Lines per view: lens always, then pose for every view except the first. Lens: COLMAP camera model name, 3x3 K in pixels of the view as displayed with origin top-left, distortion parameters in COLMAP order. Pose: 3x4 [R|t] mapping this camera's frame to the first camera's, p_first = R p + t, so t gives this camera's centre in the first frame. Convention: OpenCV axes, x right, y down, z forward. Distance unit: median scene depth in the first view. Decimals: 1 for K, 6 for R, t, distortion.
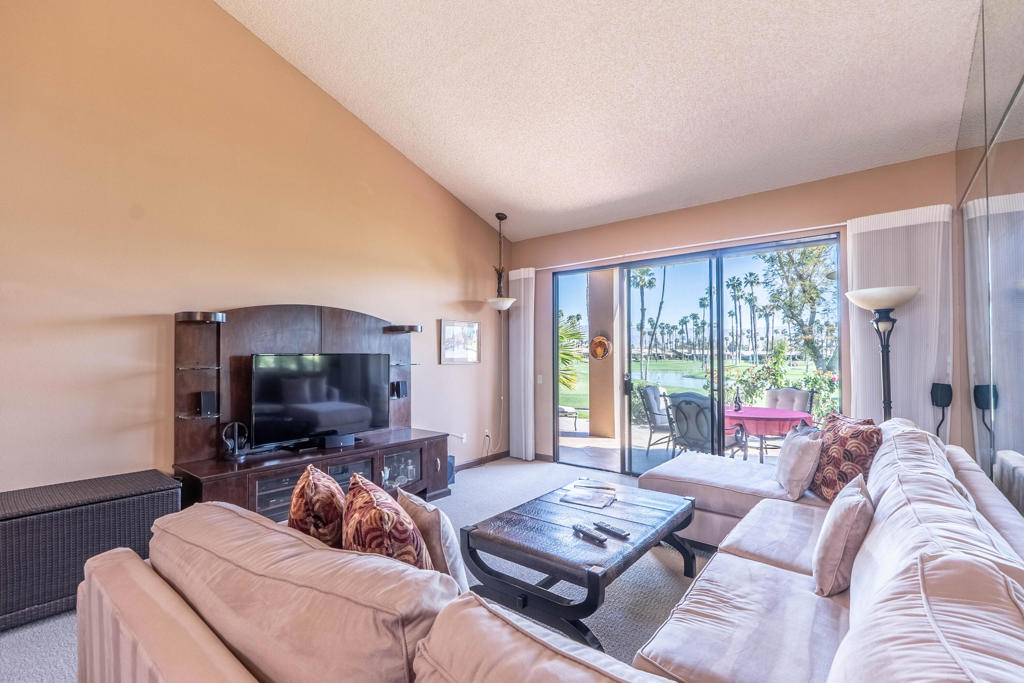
lens RADIAL K [[456.2, 0, 515.1], [0, 456.2, 349.5], [0, 0, 1]] dist [0.005715, -0.000750]
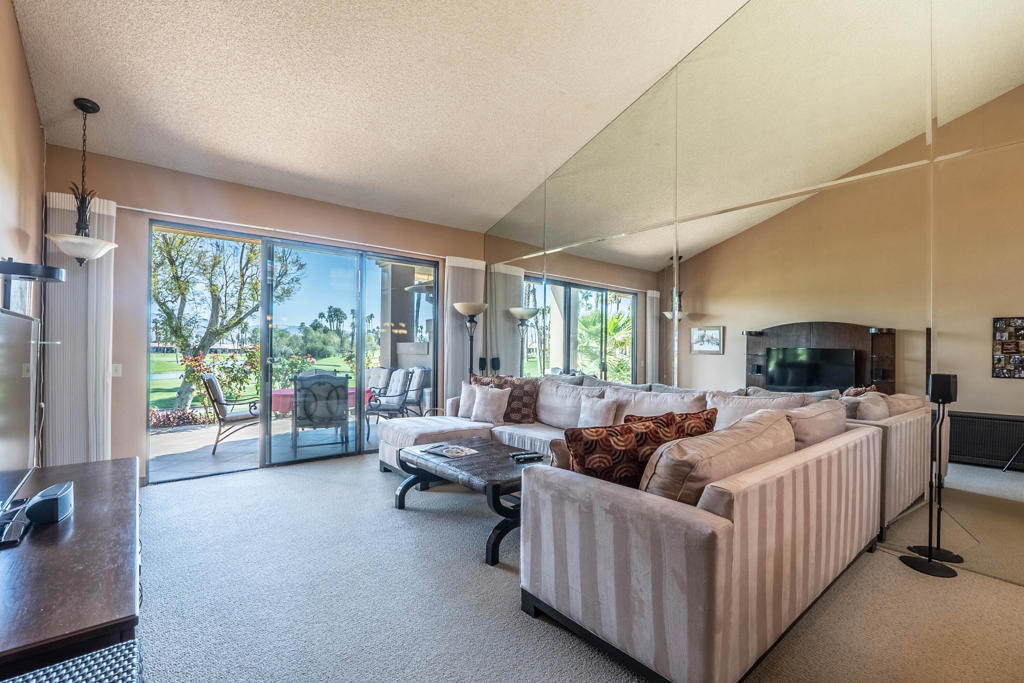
lens RADIAL K [[456.2, 0, 515.0], [0, 456.2, 347.0], [0, 0, 1]] dist [0.005715, -0.000750]
pose [[0.195331, 0.007865, 0.980706, -0.843373], [-0.022584, 0.999739, -0.003519, 0.034446], [-0.980477, -0.021461, 0.195458, 0.503372]]
